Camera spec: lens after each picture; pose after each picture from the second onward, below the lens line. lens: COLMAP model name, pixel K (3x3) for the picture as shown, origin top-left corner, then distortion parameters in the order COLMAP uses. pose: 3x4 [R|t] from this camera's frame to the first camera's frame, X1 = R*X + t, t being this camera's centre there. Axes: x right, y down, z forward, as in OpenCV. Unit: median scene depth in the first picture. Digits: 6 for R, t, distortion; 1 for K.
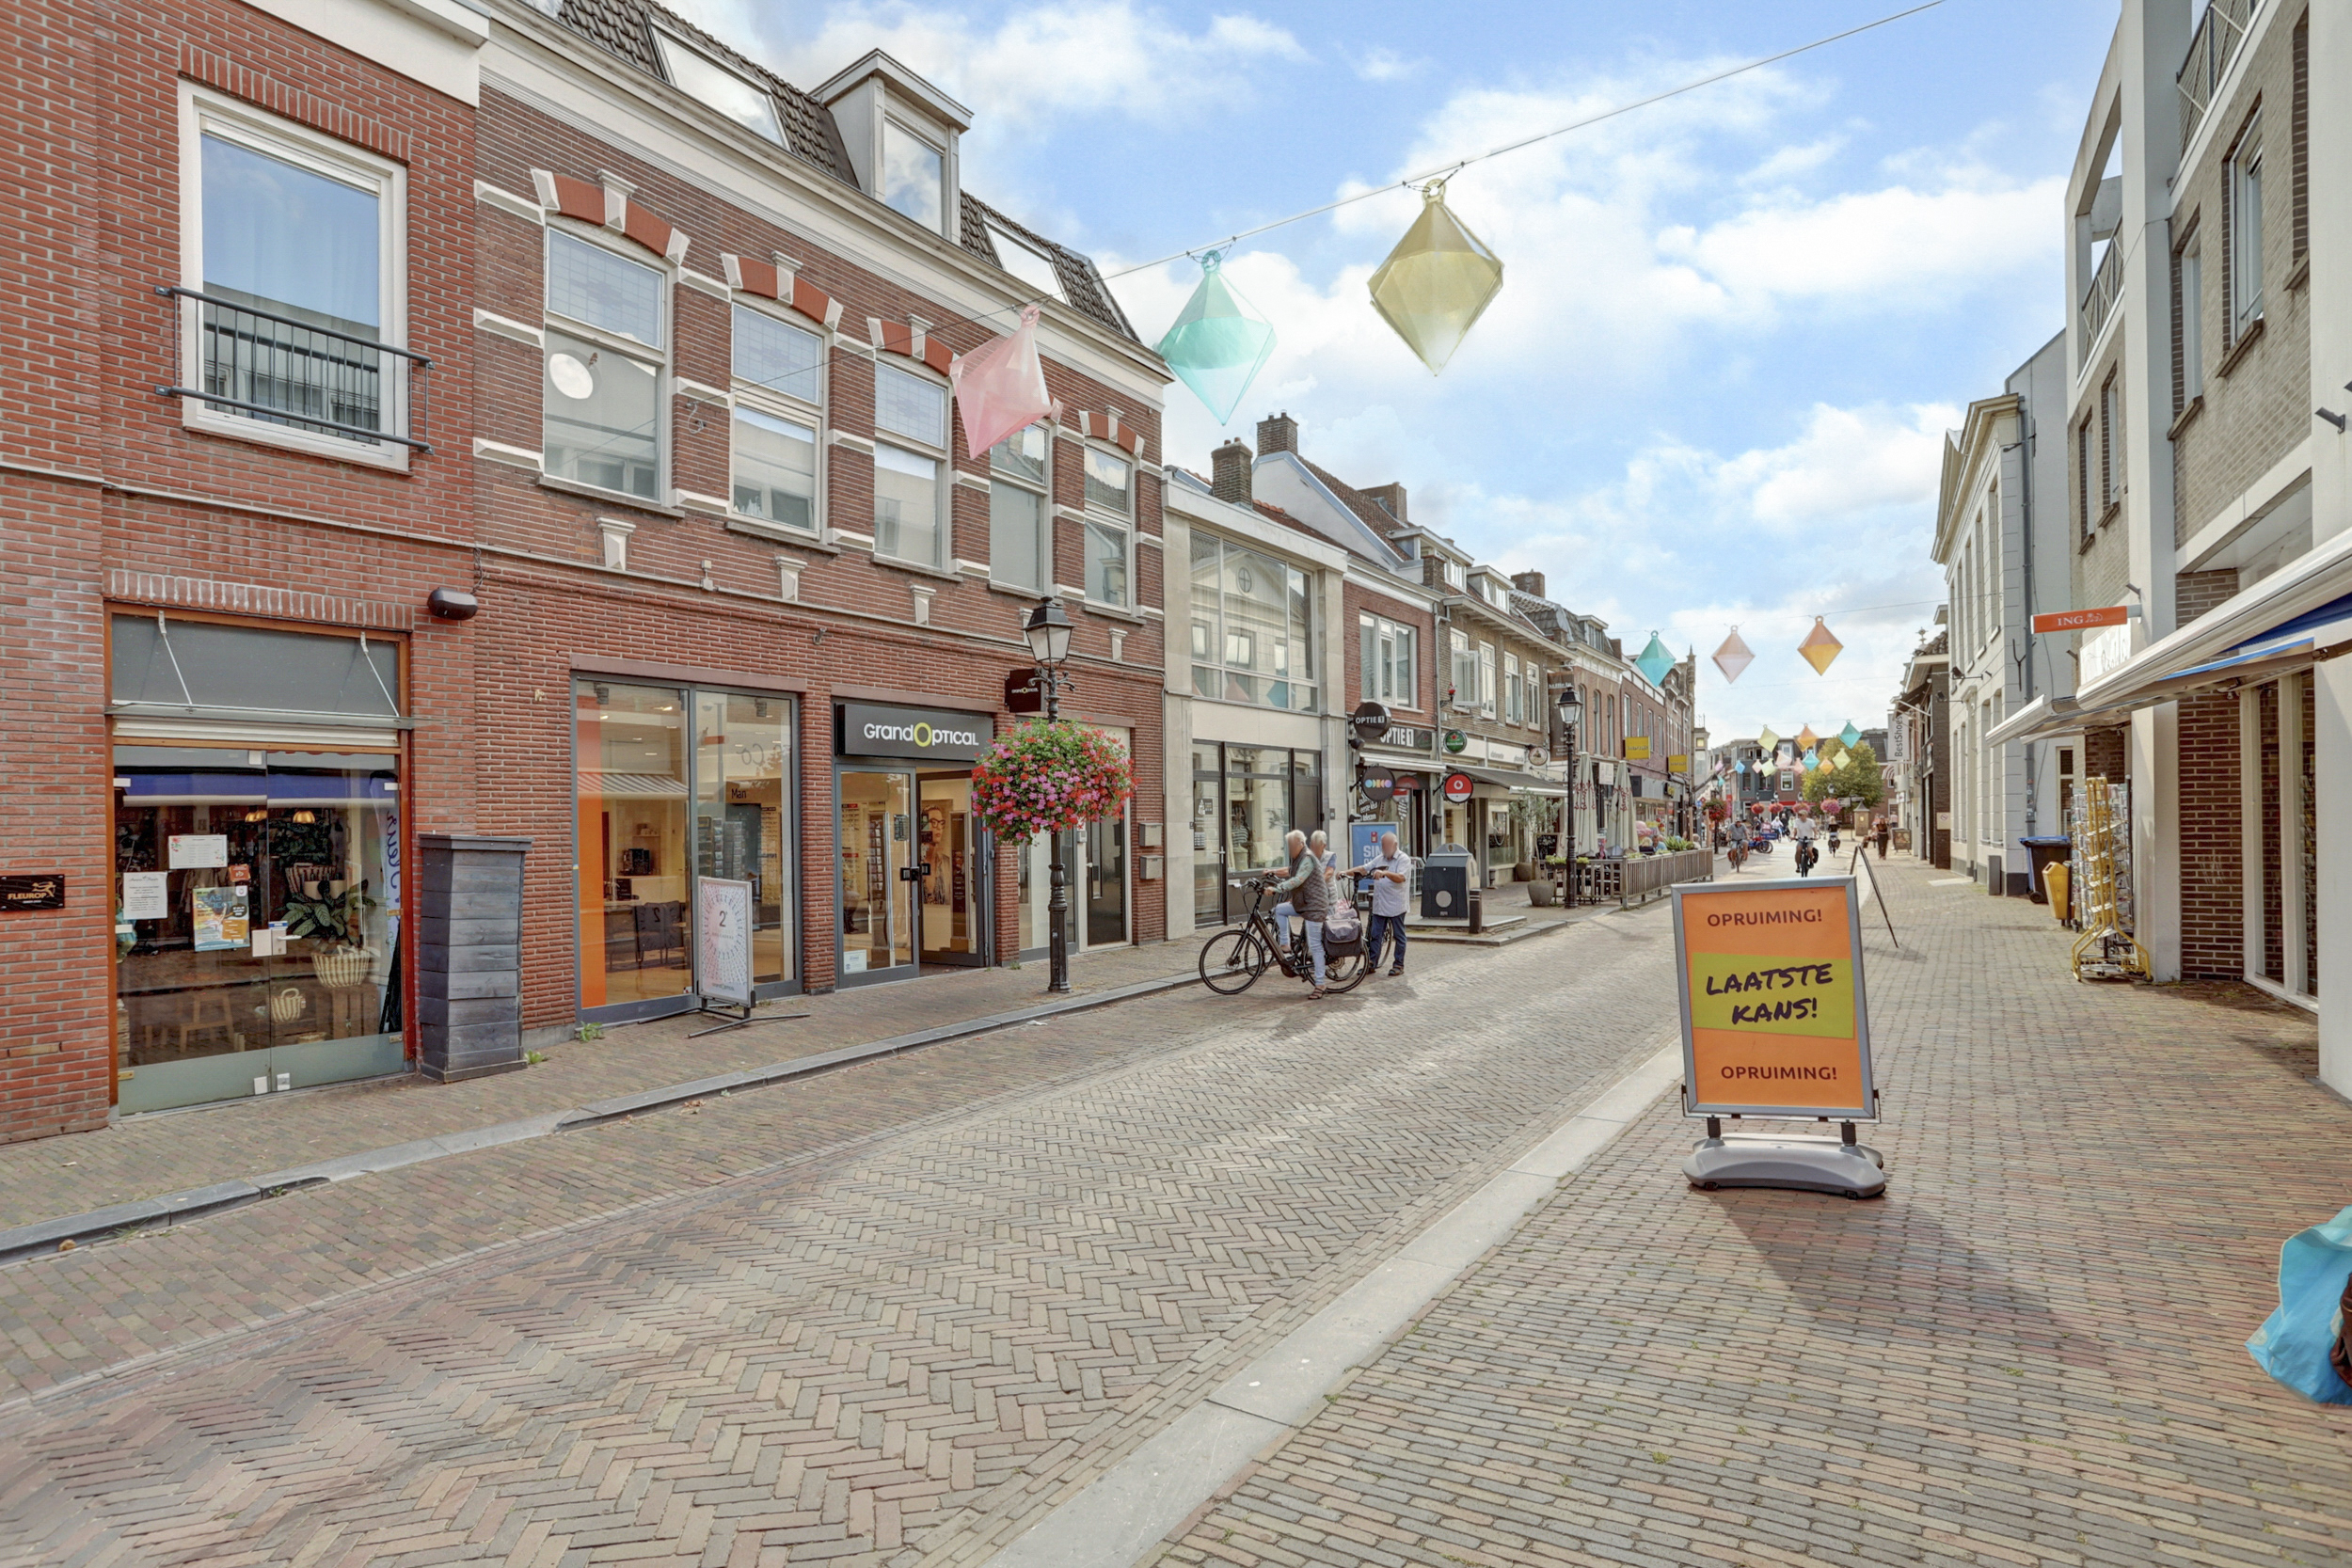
lens RADIAL K [[1300.0, 0, 1242.7], [0, 1300.0, 793.0], [0, 0, 1]] dist [0.017863, 0.000656]
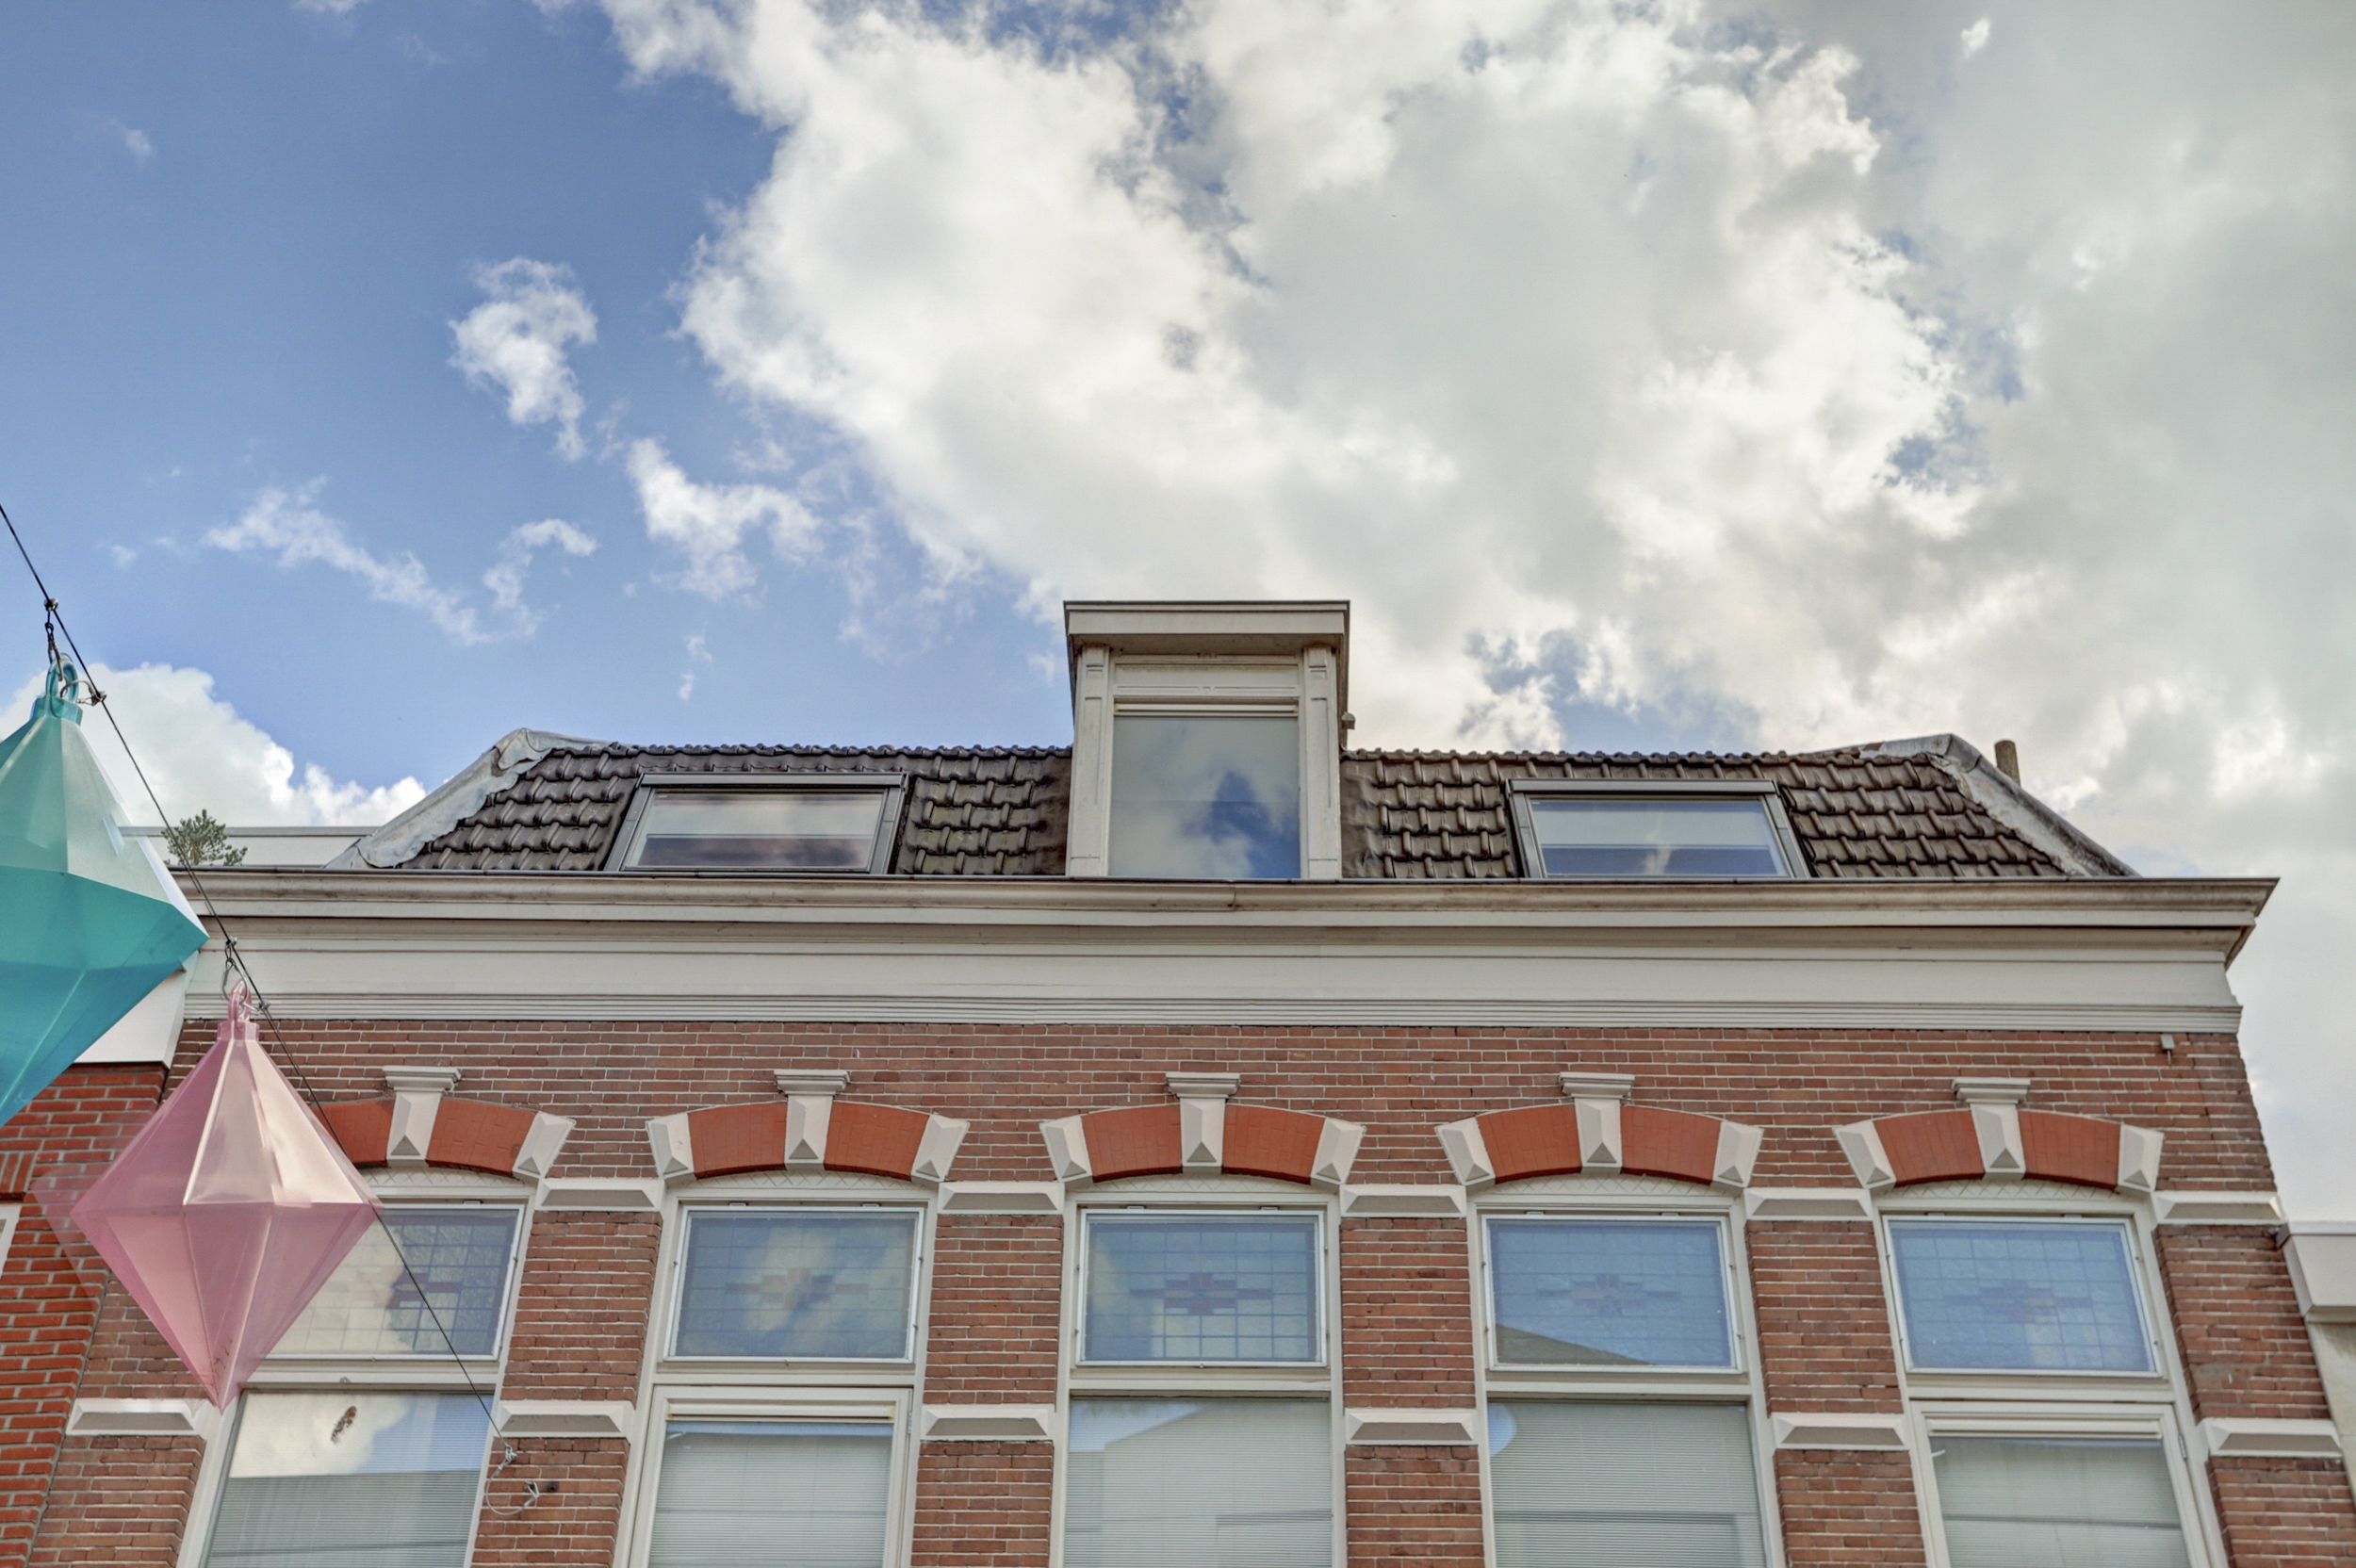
lens RADIAL K [[2622.6, 0, 1178.0], [0, 2622.6, 784.0], [0, 0, 1]] dist [0.011729, 0.070546]
pose [[0.498117, -0.485988, -0.718119, 0.281651], [0.004748, 0.829692, -0.558202, 0.010564], [0.867097, 0.274640, 0.415591, 0.476153]]
